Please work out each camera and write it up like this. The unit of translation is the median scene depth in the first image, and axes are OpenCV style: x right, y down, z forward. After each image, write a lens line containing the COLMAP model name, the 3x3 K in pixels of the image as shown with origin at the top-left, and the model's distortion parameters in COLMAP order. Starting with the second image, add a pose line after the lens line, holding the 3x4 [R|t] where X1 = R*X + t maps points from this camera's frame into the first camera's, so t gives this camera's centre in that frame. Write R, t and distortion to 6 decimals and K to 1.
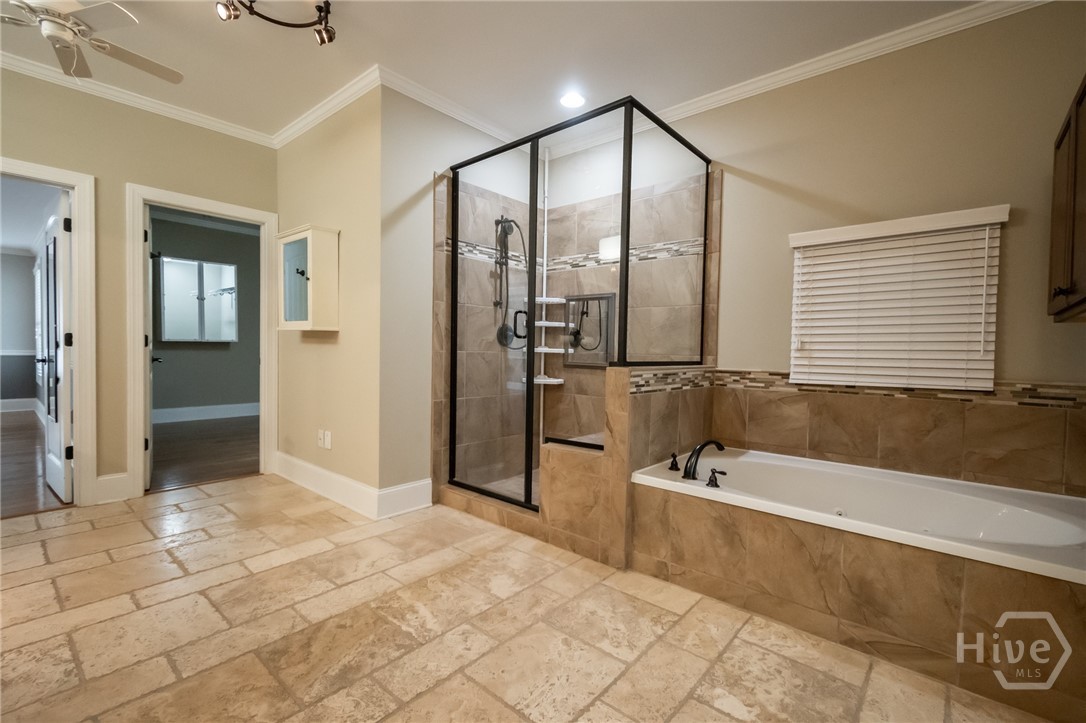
lens RADIAL K [[477.7, 0, 543.0], [0, 477.7, 361.5], [0, 0, 1]] dist [0.015213, -0.010427]
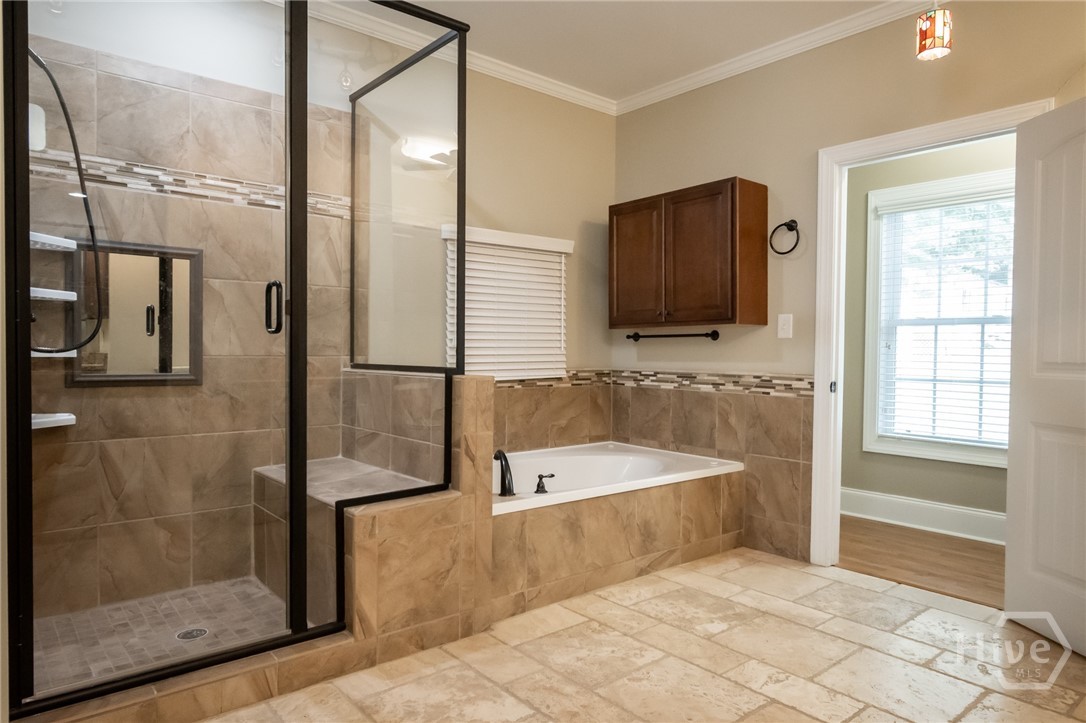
lens RADIAL K [[688.1, 0, 543.0], [0, 688.1, 361.5], [0, 0, 1]] dist [-0.000799, -0.000149]
pose [[0.151739, -0.036191, 0.987758, -0.889505], [0.018587, 0.999257, 0.033758, -0.044082], [-0.988246, 0.013237, 0.152298, 0.695029]]
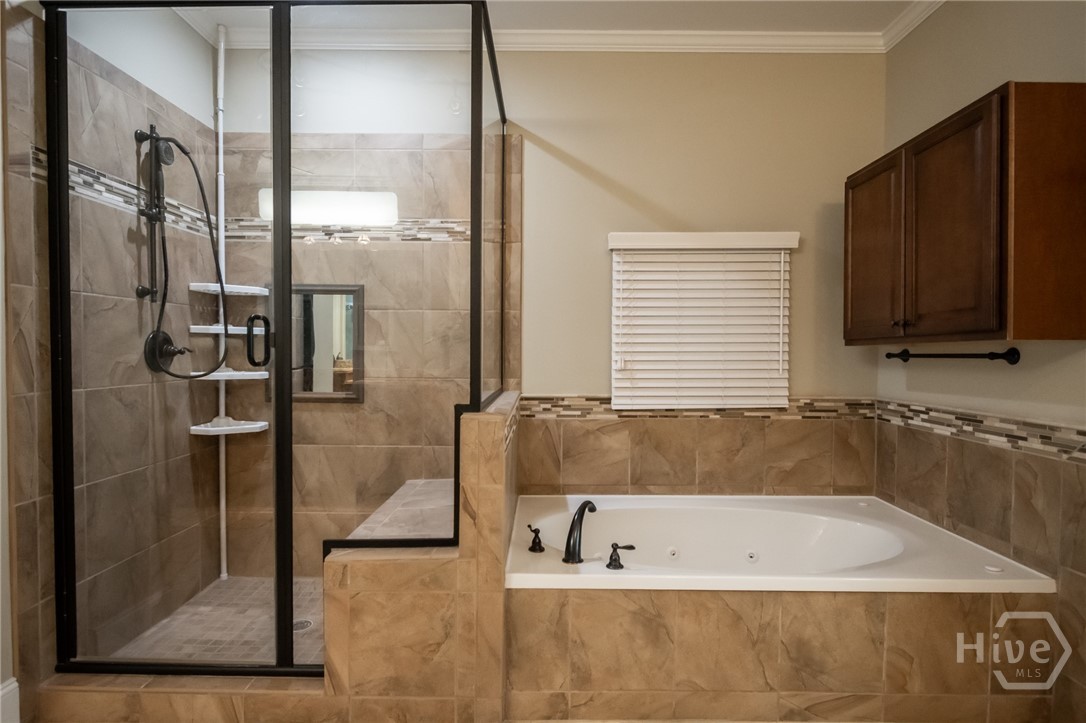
lens RADIAL K [[580.0, 0, 543.0], [0, 580.0, 361.5], [0, 0, 1]] dist [0.000984, -0.003535]
pose [[0.757481, -0.029106, 0.652208, -0.270666], [0.025257, 0.999564, 0.015275, -0.065573], [-0.652369, 0.004902, 0.757886, 0.348254]]
